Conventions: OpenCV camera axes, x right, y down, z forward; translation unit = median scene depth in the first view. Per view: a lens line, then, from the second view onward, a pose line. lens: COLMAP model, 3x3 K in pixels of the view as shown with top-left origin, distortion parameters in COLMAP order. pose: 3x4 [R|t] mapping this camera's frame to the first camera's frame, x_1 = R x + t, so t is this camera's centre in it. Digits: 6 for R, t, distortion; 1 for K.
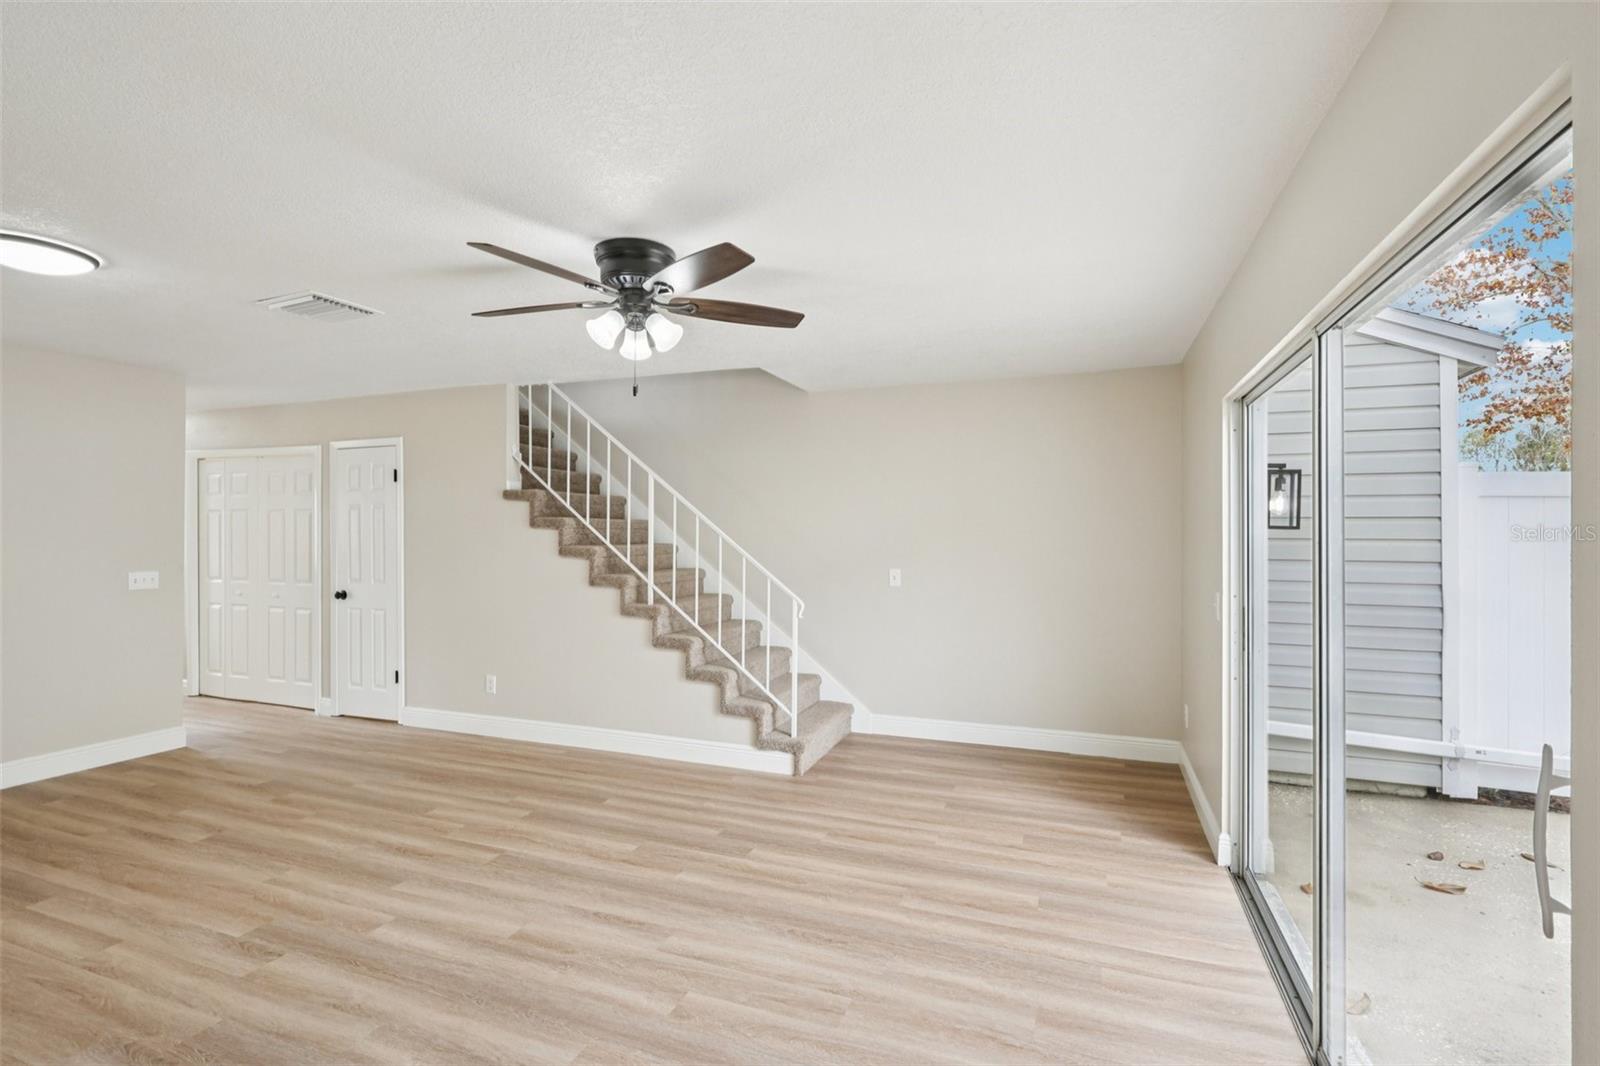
lens RADIAL K [[741.8, 0, 797.8], [0, 741.8, 534.5], [0, 0, 1]] dist [-0.002607, 0.000559]
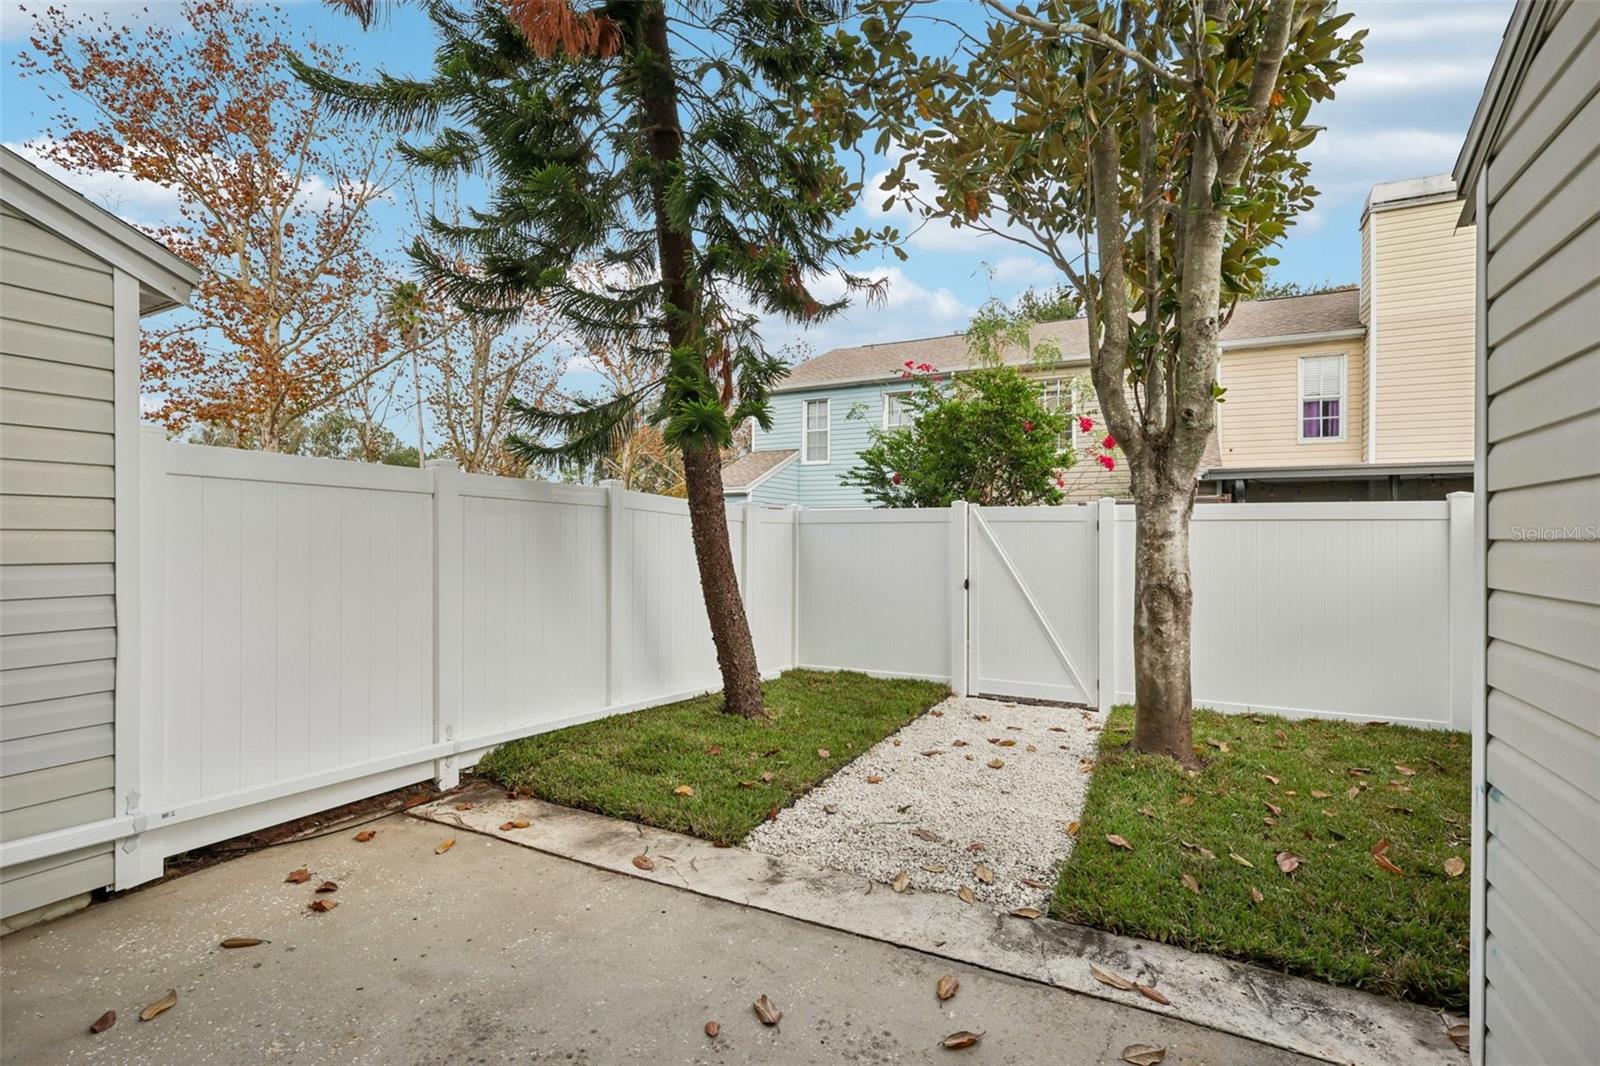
lens RADIAL K [[741.8, 0, 797.8], [0, 741.8, 534.5], [0, 0, 1]] dist [-0.002607, 0.000559]
pose [[0.112045, 0.001624, 0.993702, 0.272069], [-0.004064, 0.999991, -0.001176, 0.010732], [-0.993695, -0.003906, 0.112051, 0.310333]]
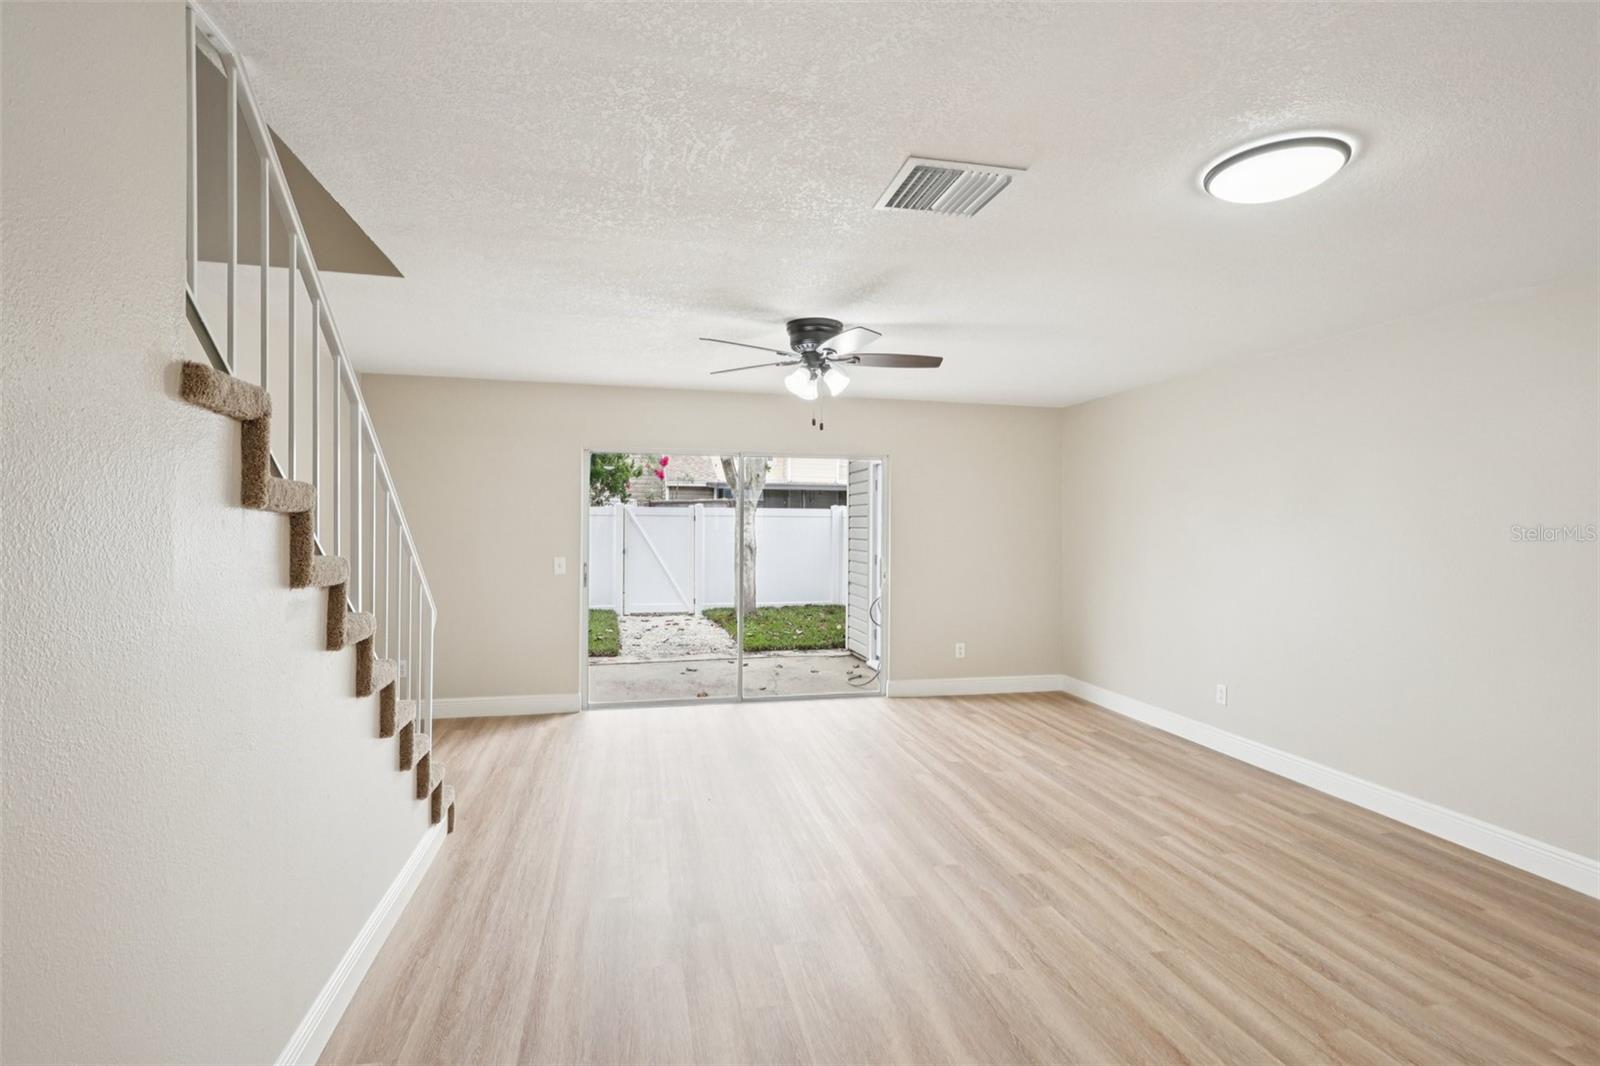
lens RADIAL K [[749.6, 0, 798.8], [0, 749.6, 526.8], [0, 0, 1]] dist [-0.002705, 0.000166]
pose [[-0.557500, -0.010376, 0.830112, -0.984293], [-0.007027, 0.999945, 0.007780, -0.006298], [-0.830147, -0.001496, -0.557542, 1.297240]]
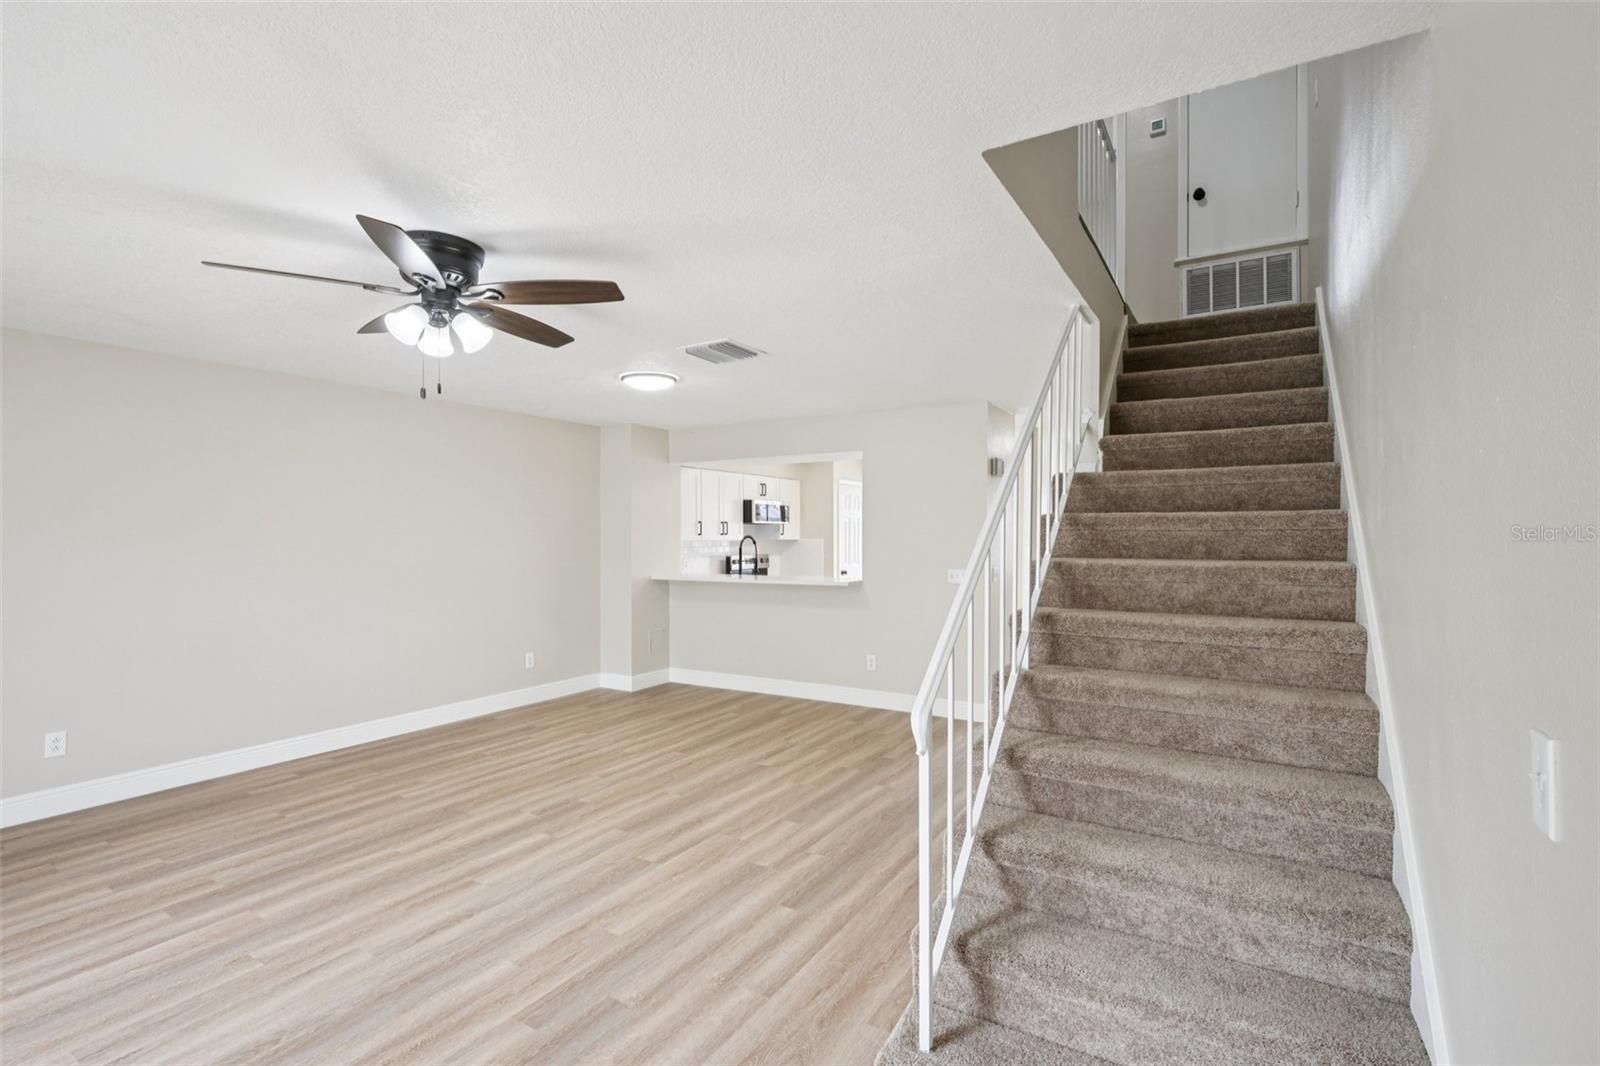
lens RADIAL K [[747.3, 0, 800.0], [0, 747.3, 533.0], [0, 0, 1]] dist [-0.002064, -0.000222]
pose [[-0.170560, -0.006086, -0.985329, 0.472503], [-0.002387, 0.999981, -0.005763, -0.001293], [0.985344, 0.001369, -0.170571, 1.168919]]
